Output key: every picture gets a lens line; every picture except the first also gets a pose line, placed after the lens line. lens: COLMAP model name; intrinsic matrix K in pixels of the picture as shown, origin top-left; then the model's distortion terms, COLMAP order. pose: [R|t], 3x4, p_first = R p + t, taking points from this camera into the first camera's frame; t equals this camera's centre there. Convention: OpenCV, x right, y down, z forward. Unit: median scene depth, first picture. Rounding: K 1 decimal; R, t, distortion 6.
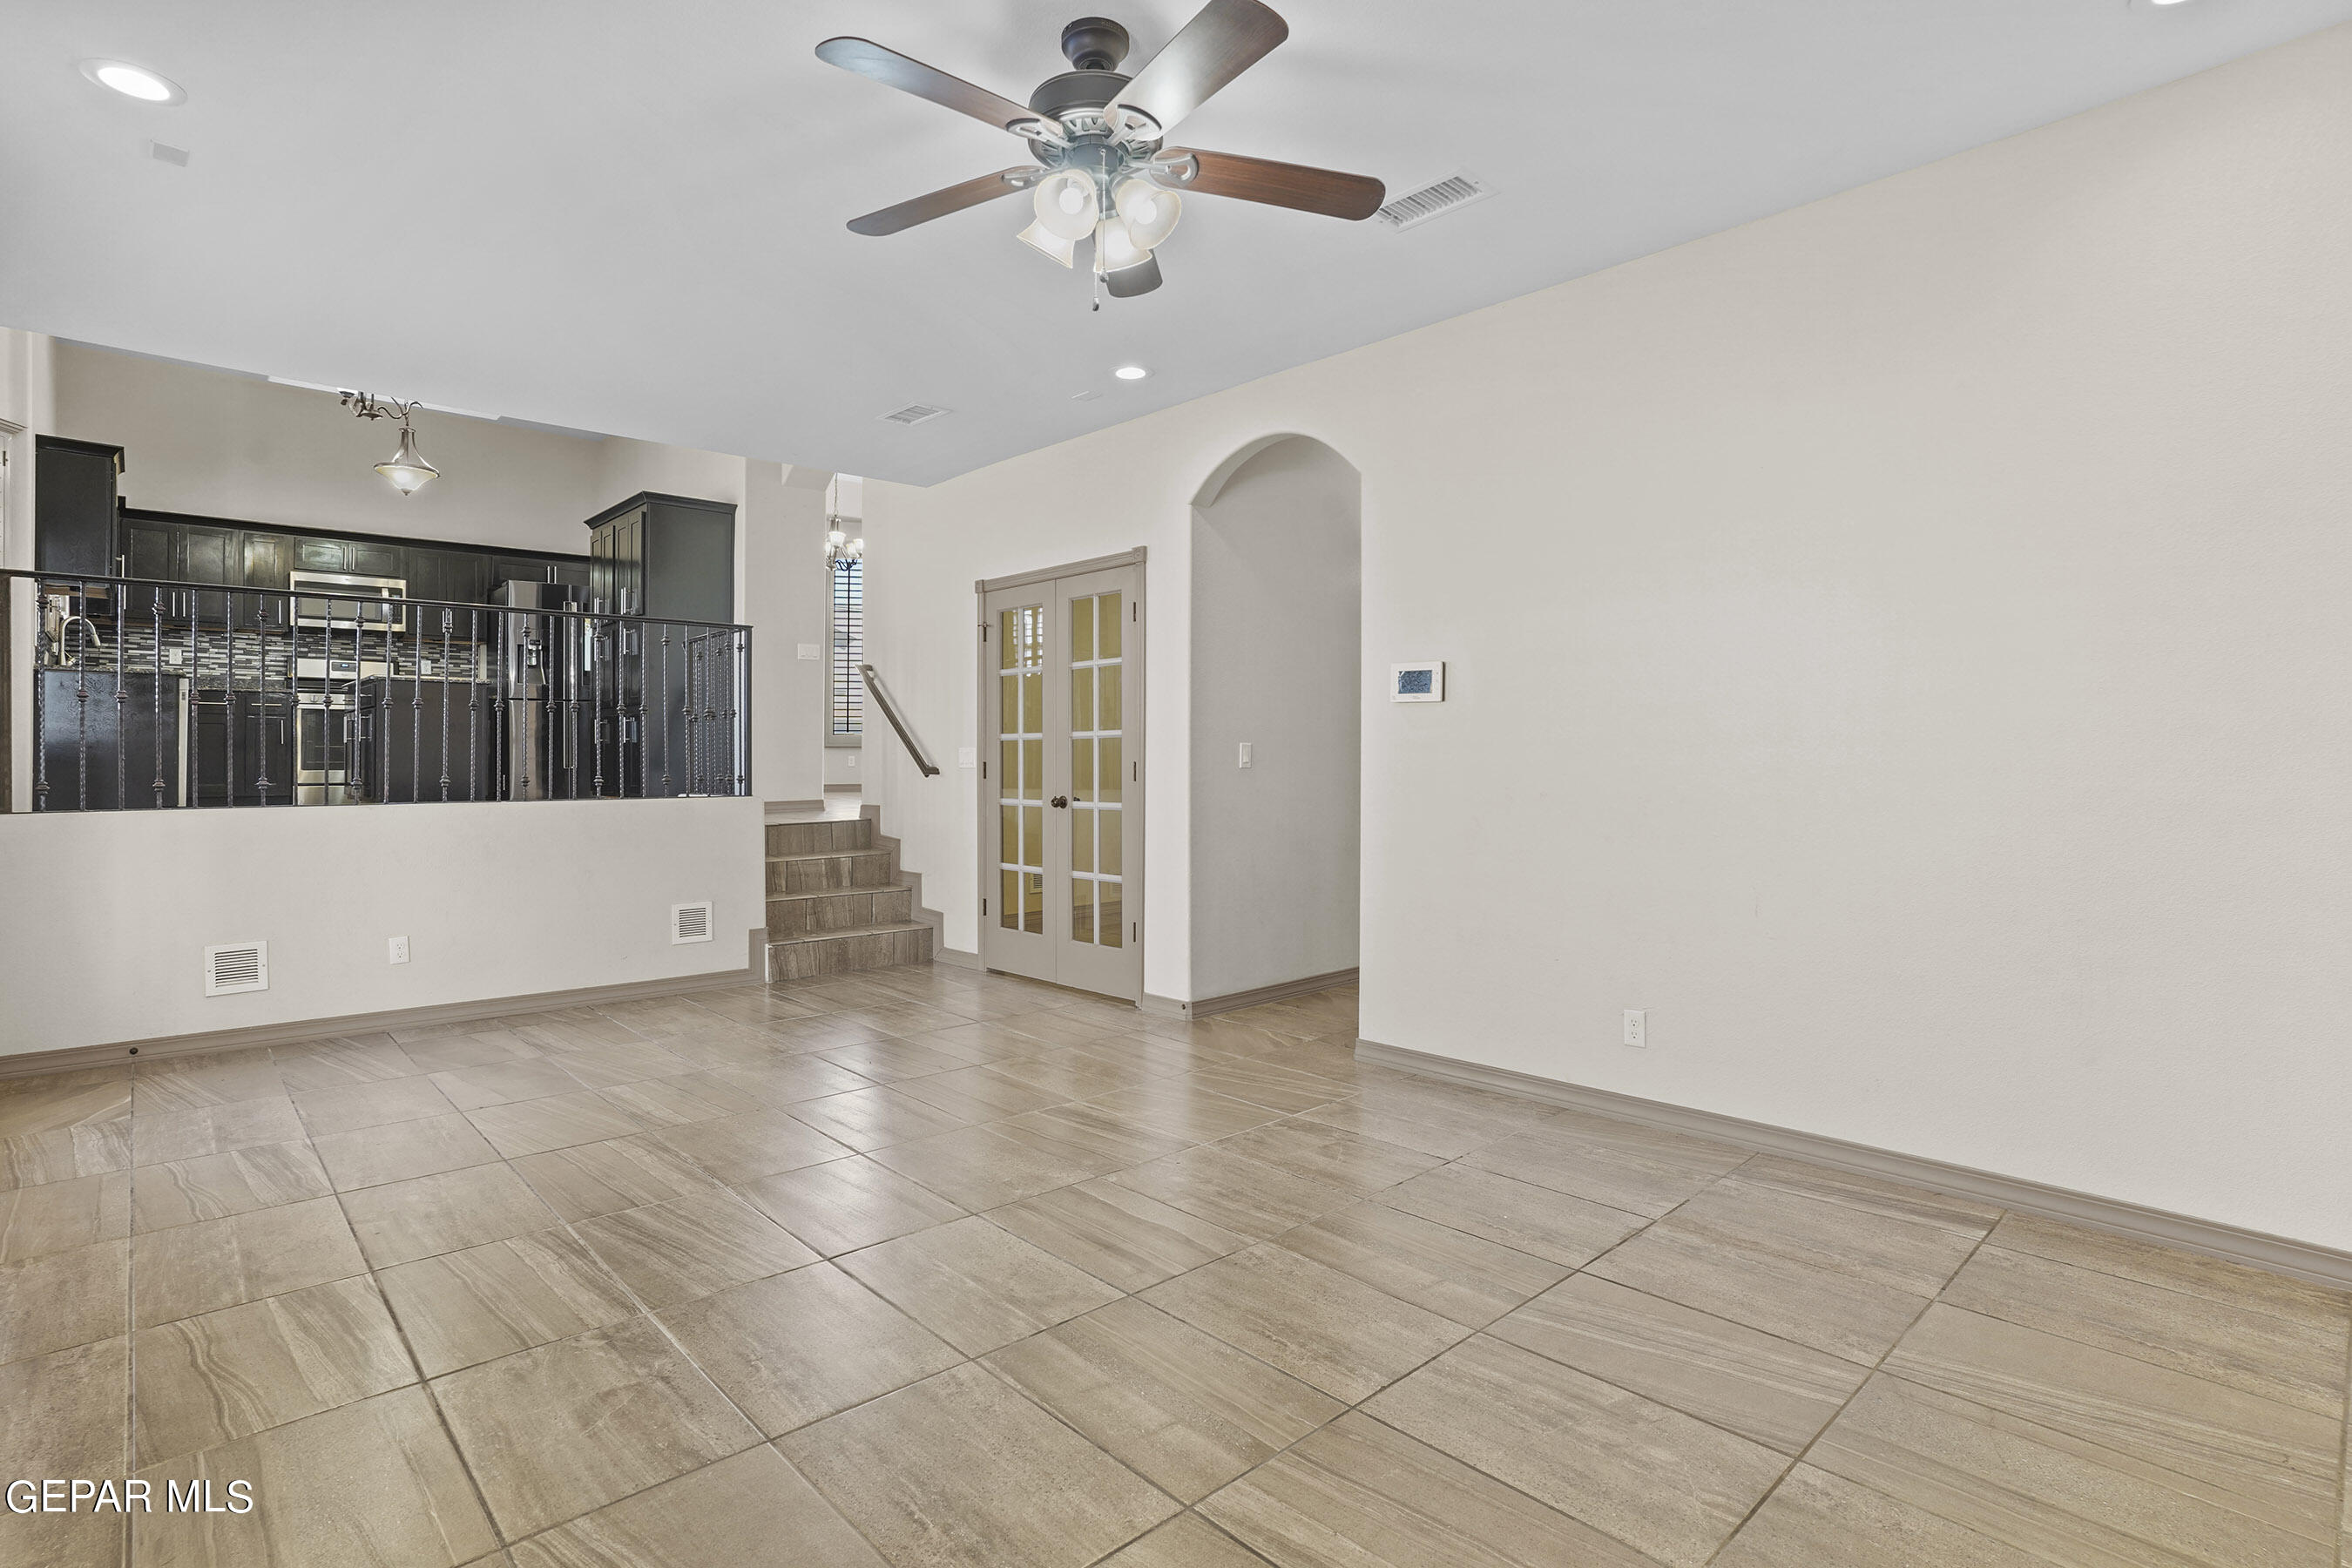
lens RADIAL K [[1132.4, 0, 1173.1], [0, 1132.4, 749.9], [0, 0, 1]] dist [-0.064662, 0.025038]
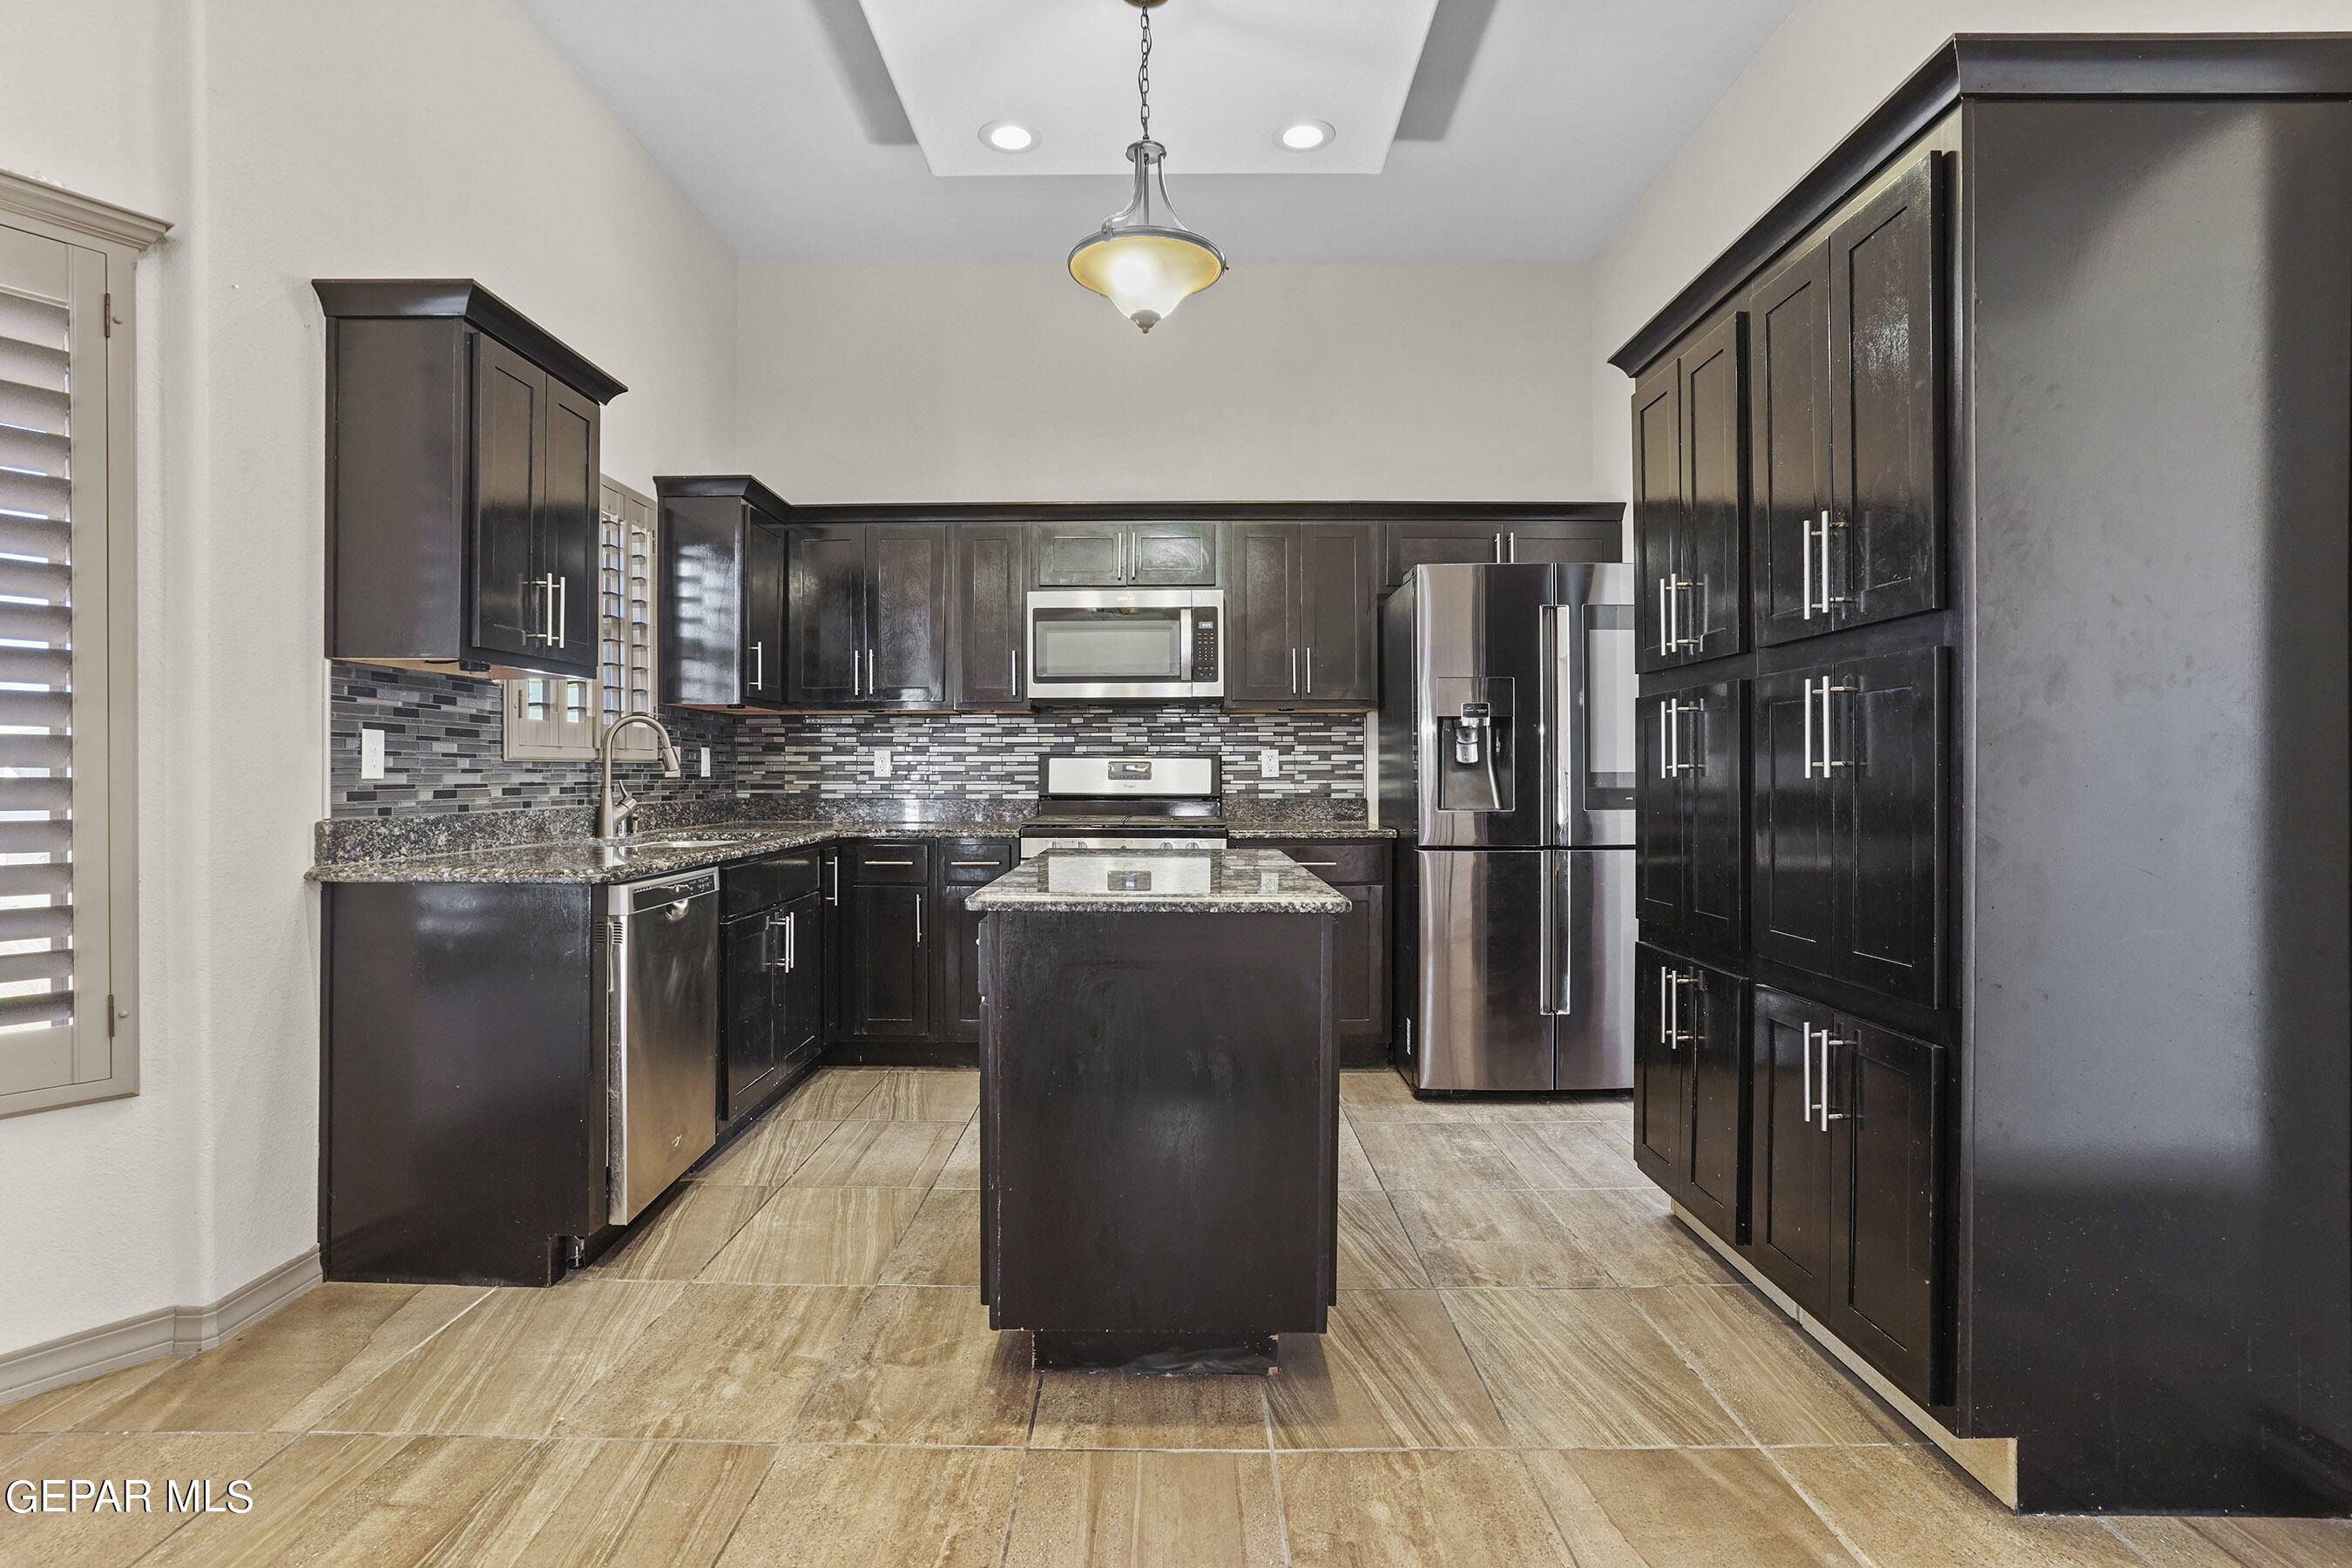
lens RADIAL K [[1181.2, 0, 1147.3], [0, 1181.2, 772.6], [0, 0, 1]] dist [-0.060104, 0.031196]
pose [[0.717842, -0.002905, -0.696200, -0.360904], [0.003600, 0.999993, -0.000461, -0.073681], [0.696197, -0.002175, 0.717847, 0.605683]]
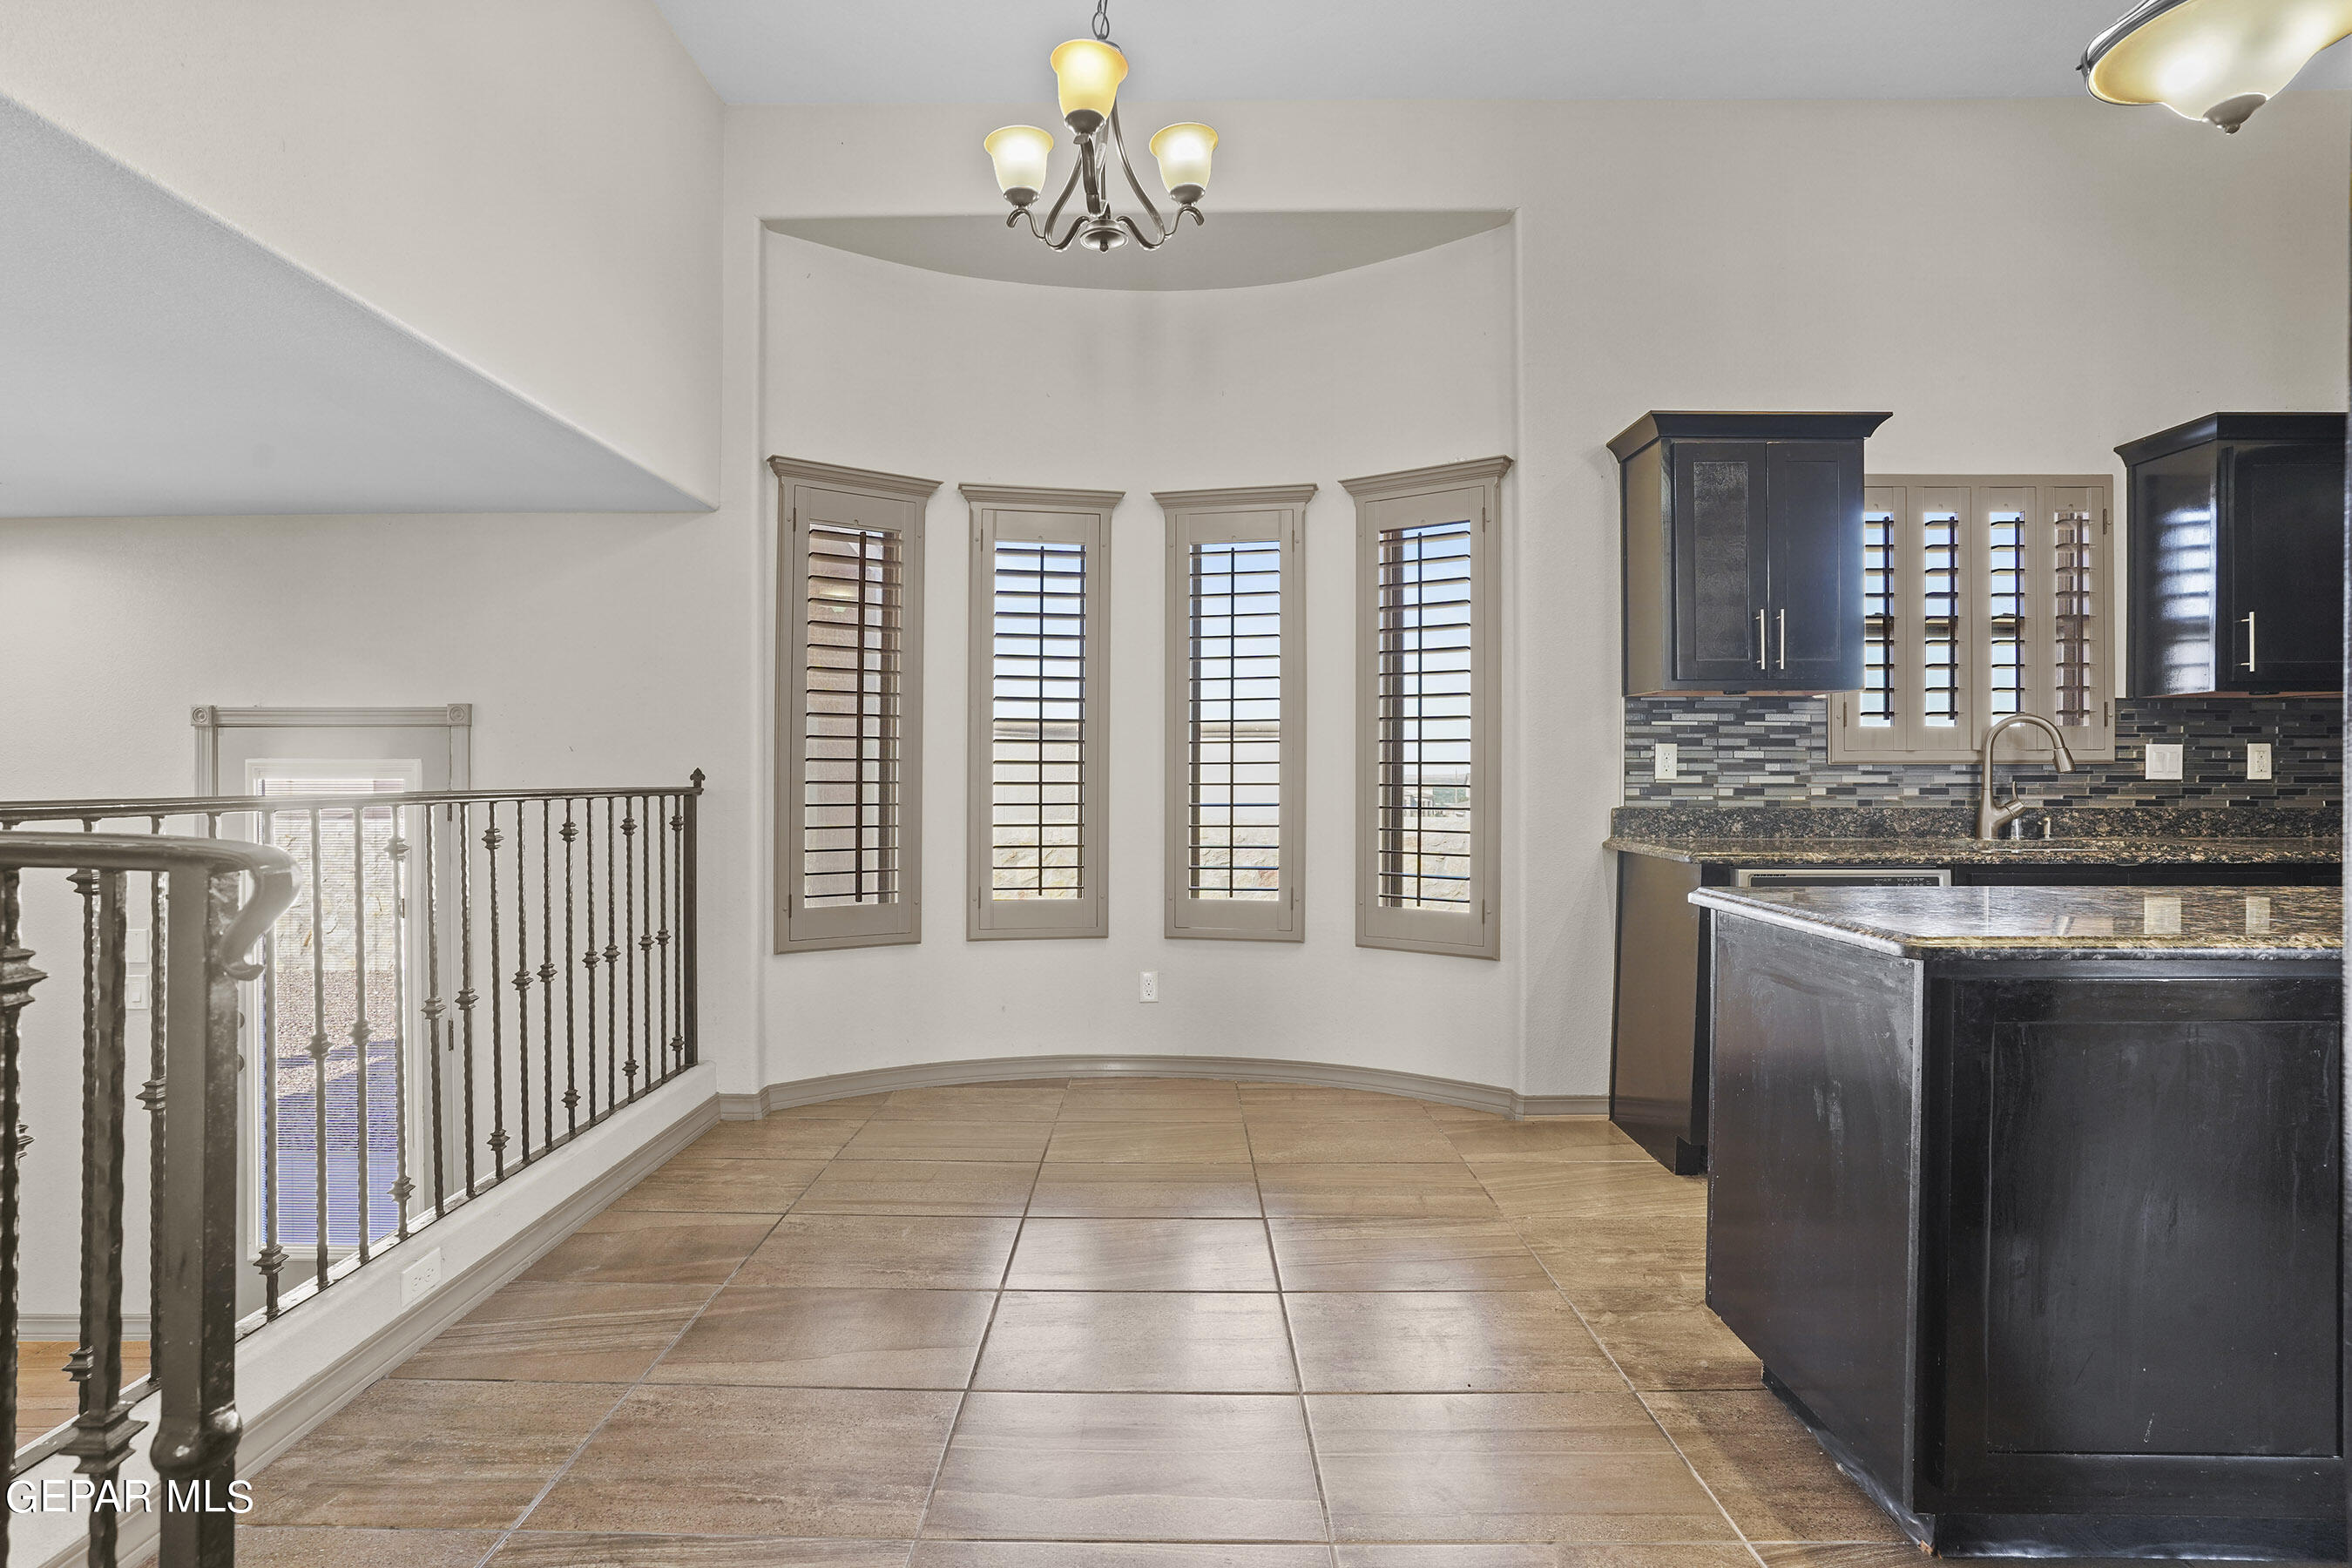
lens RADIAL K [[1149.5, 0, 1164.1], [0, 1149.5, 781.5], [0, 0, 1]] dist [-0.056429, 0.032702]
pose [[-0.692597, 0.003985, -0.721314, -0.293858], [0.000194, 0.999986, 0.005339, -0.074312], [0.721325, 0.003558, -0.692588, 0.838804]]
